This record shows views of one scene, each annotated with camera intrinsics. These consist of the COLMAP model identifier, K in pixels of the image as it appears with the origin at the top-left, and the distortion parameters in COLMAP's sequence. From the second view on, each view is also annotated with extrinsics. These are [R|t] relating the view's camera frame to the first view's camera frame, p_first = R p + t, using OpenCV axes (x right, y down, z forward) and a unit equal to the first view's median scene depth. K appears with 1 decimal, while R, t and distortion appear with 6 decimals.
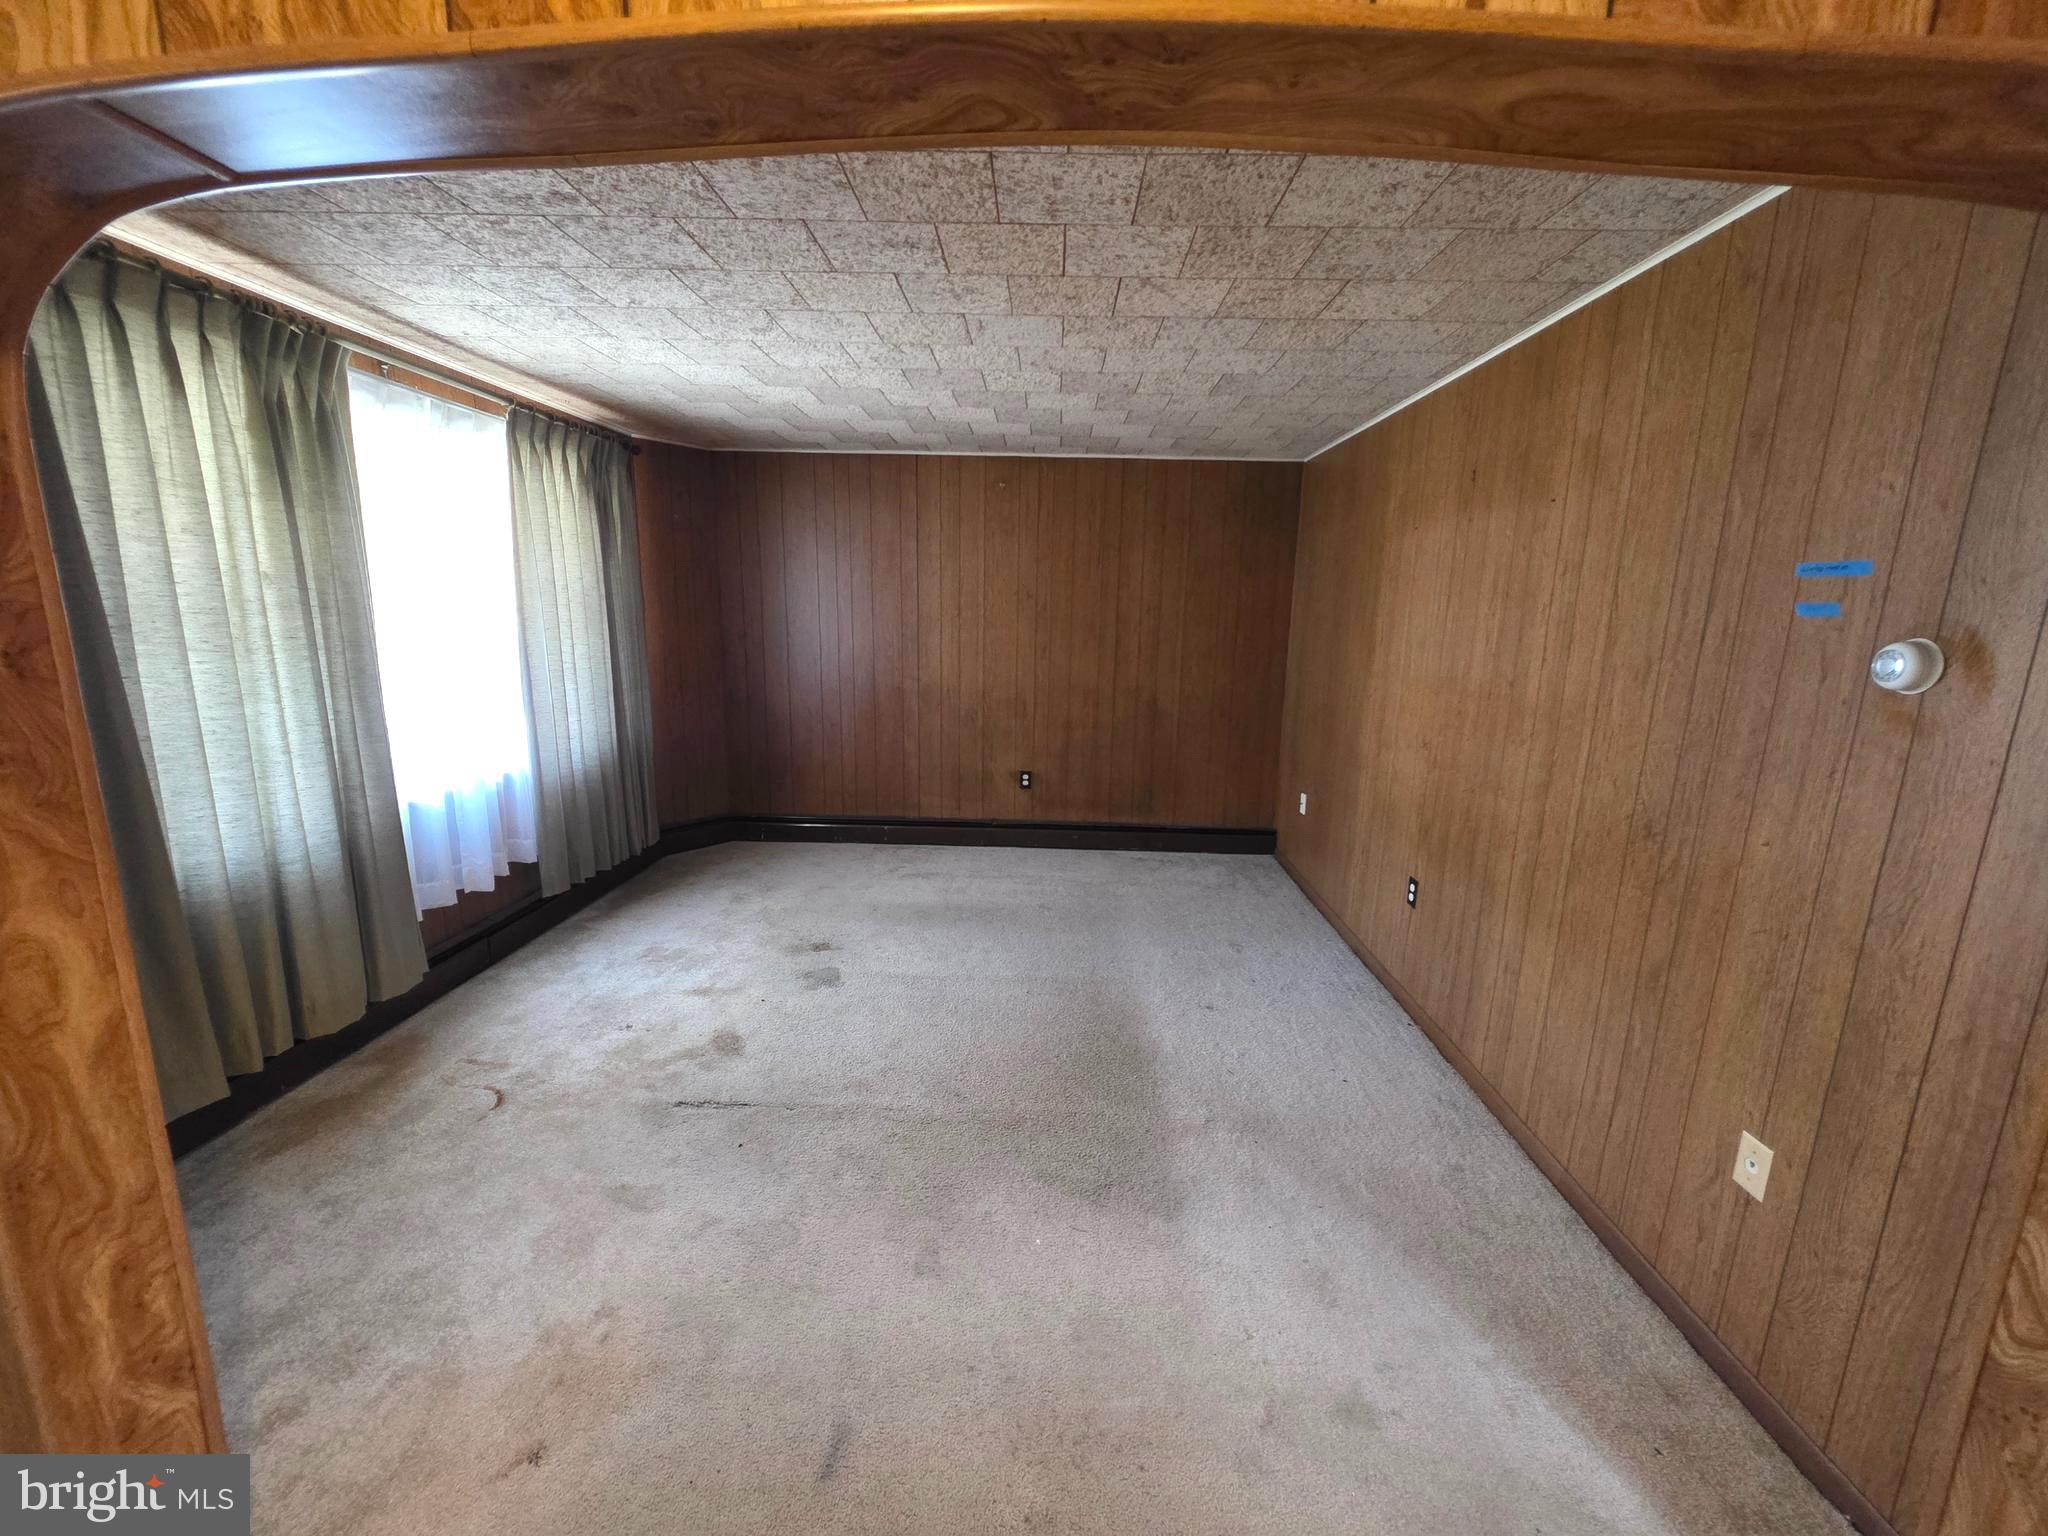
lens RADIAL K [[815.0, 0, 1031.2], [0, 815.0, 766.7], [0, 0, 1]] dist [0.003139, 0.000176]
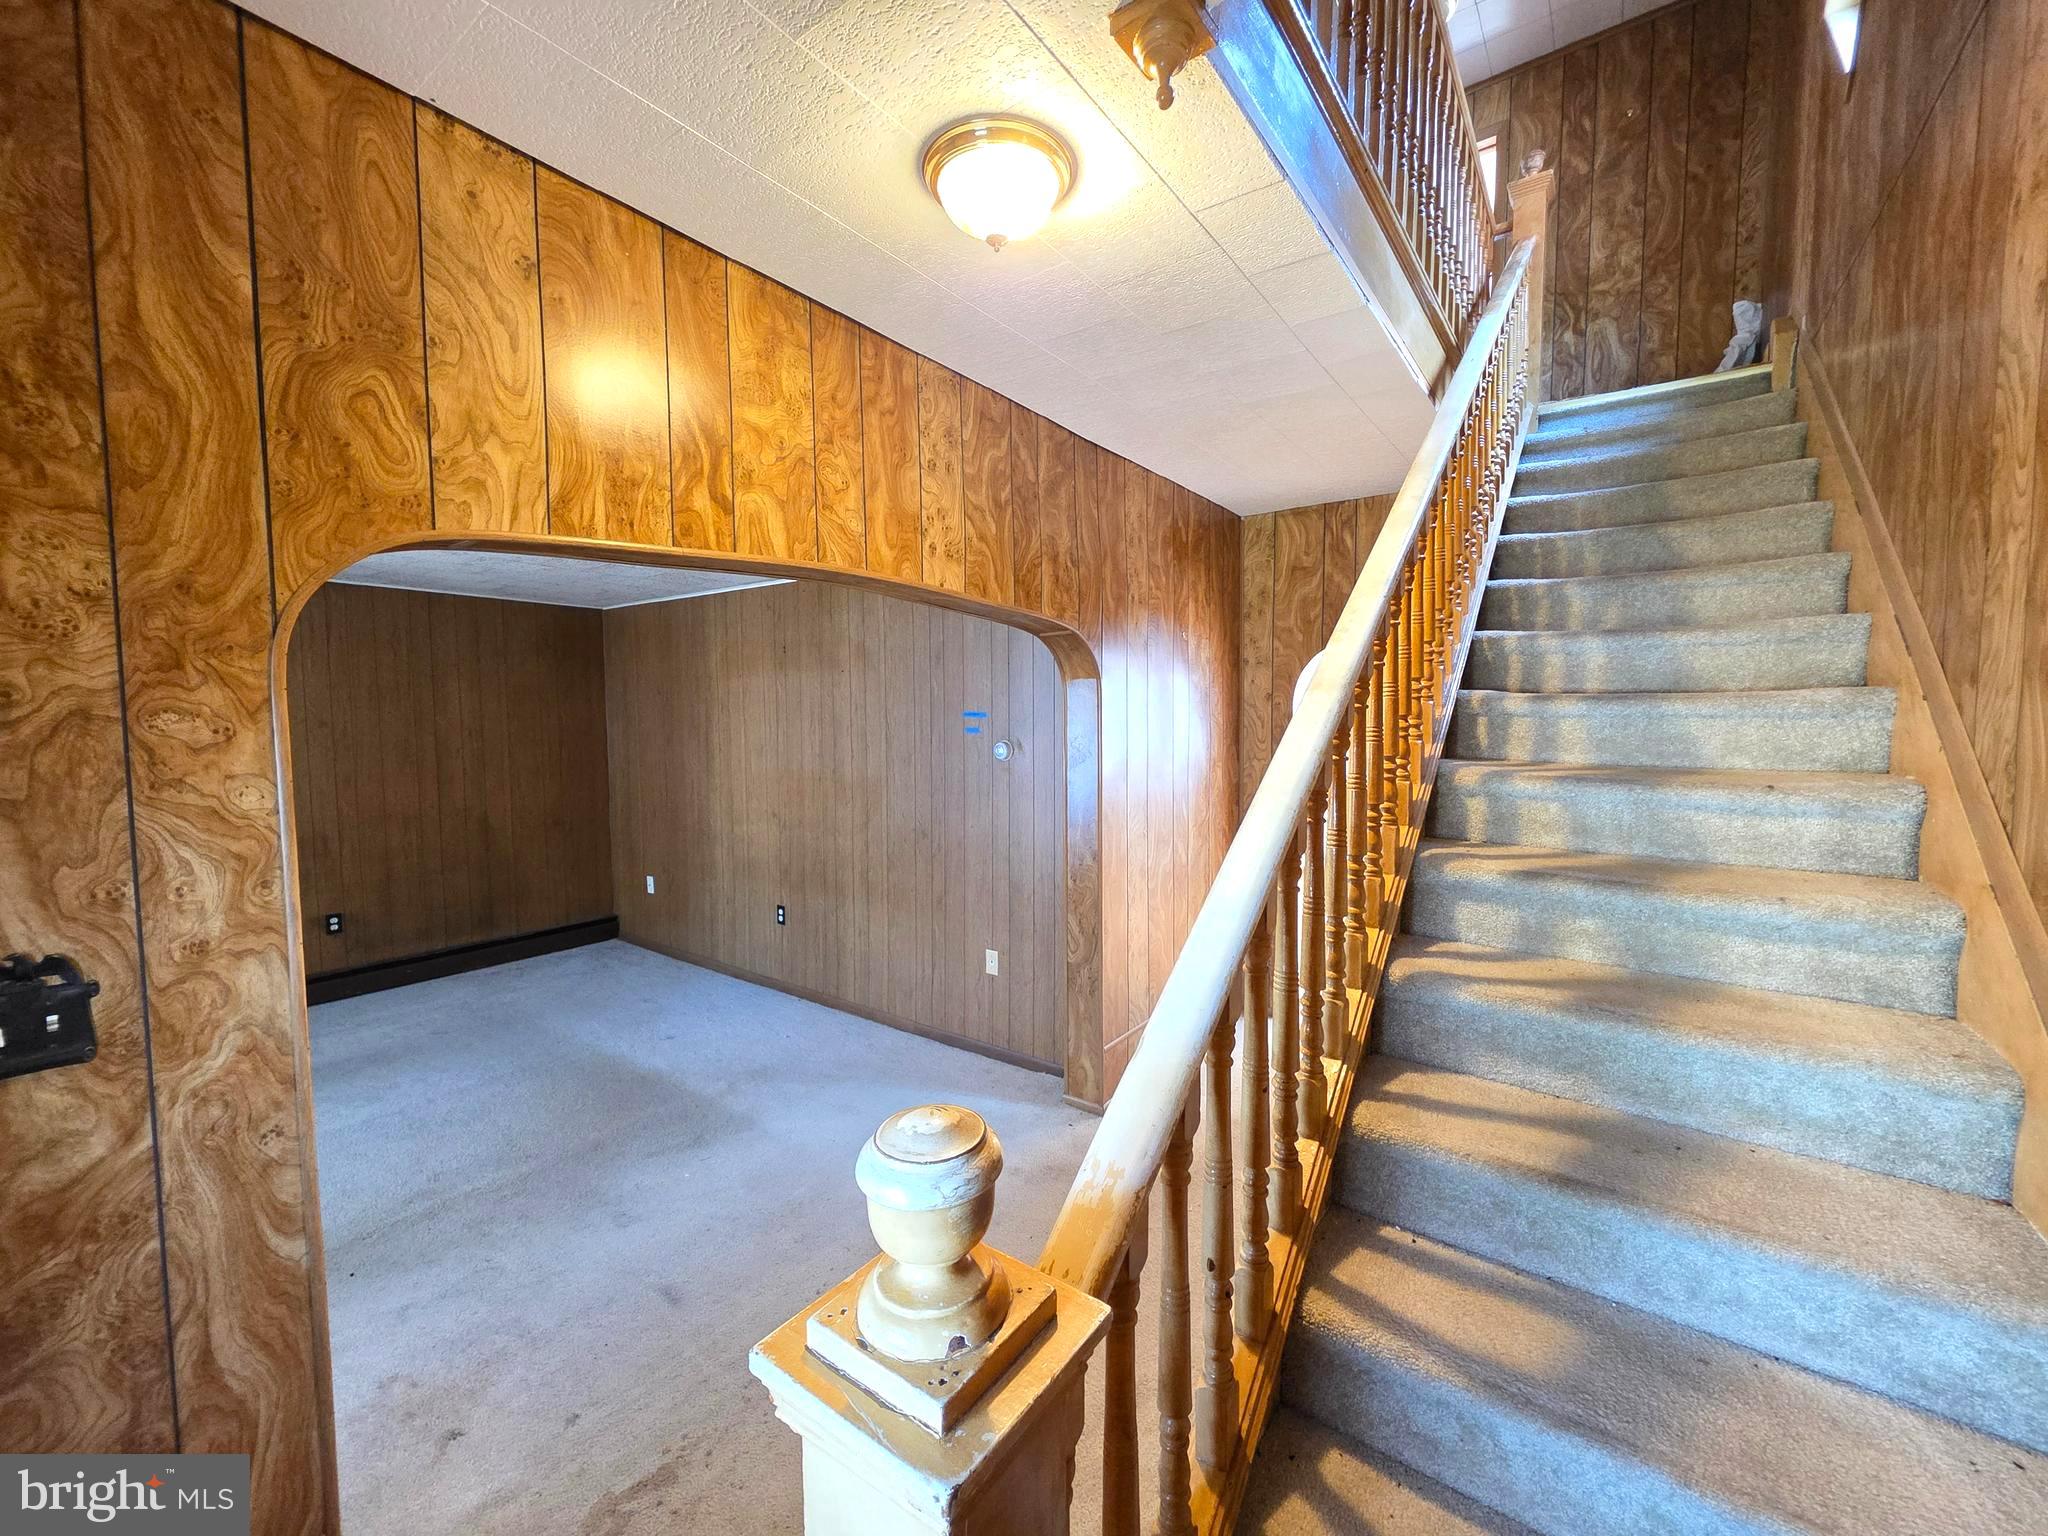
lens RADIAL K [[815.0, 0, 1031.2], [0, 815.0, 766.7], [0, 0, 1]] dist [0.003139, 0.000176]
pose [[0.570951, -0.075764, 0.817481, -0.488705], [0.175128, 0.984054, -0.031112, 0.013862], [-0.802088, 0.160927, 0.575115, -0.279721]]
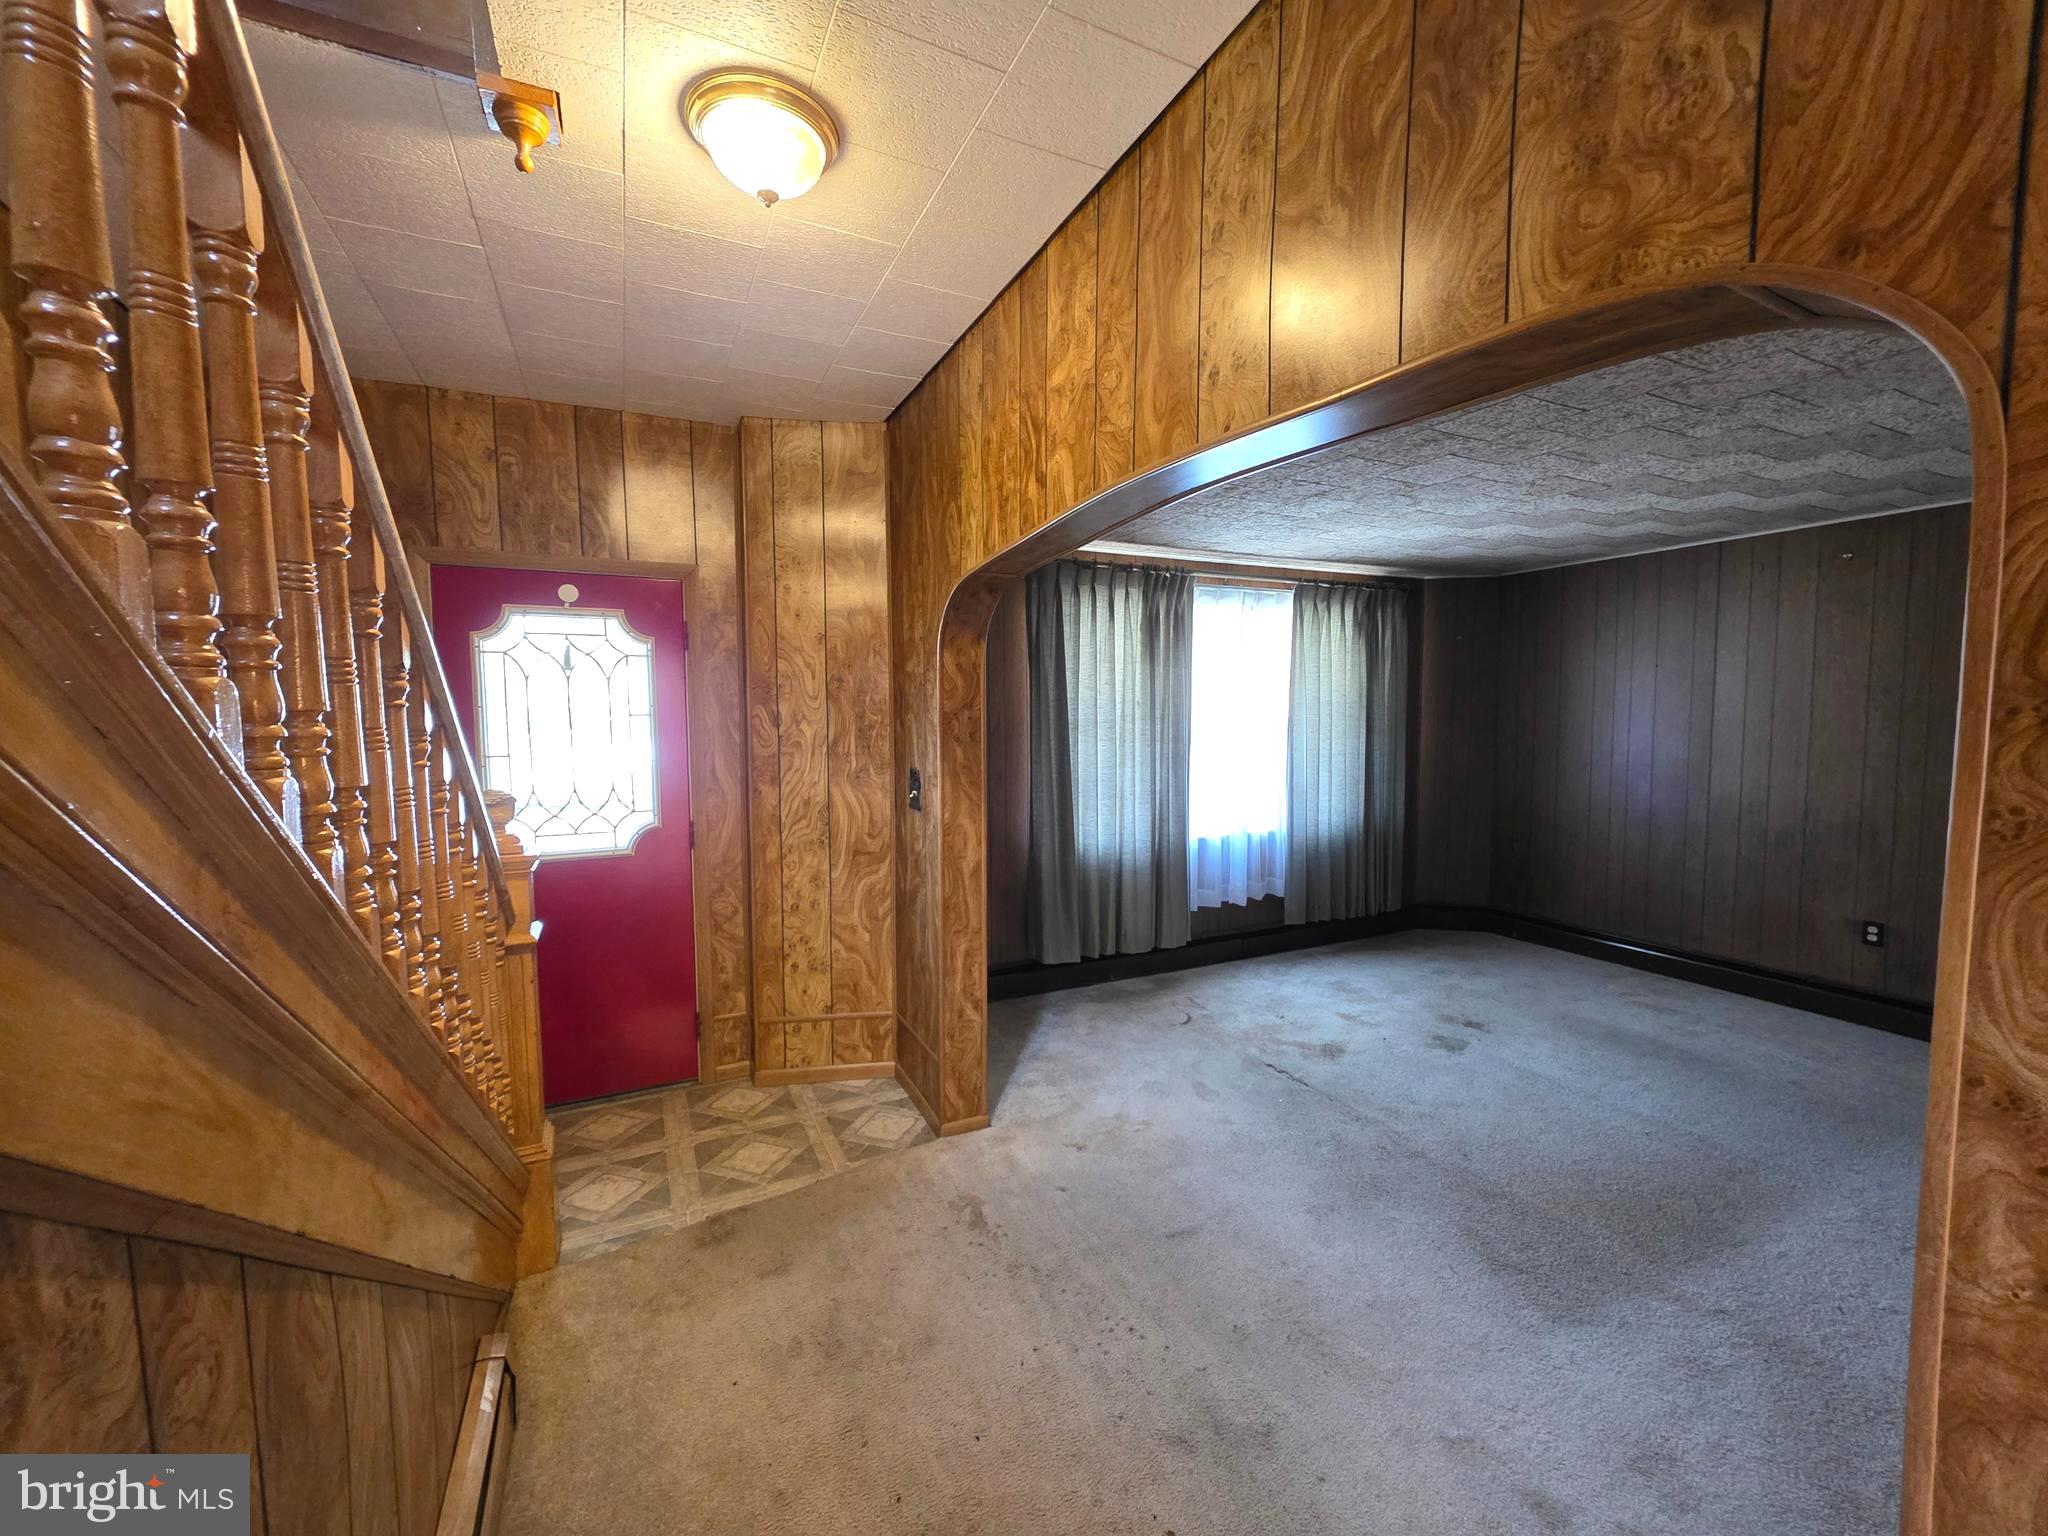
lens RADIAL K [[815.0, 0, 1031.2], [0, 815.0, 766.7], [0, 0, 1]] dist [0.003139, 0.000176]
pose [[0.466397, 0.035128, -0.883878, 0.476462], [-0.153547, 0.987258, -0.041785, 0.024810], [0.871147, 0.155205, 0.465848, -0.065399]]
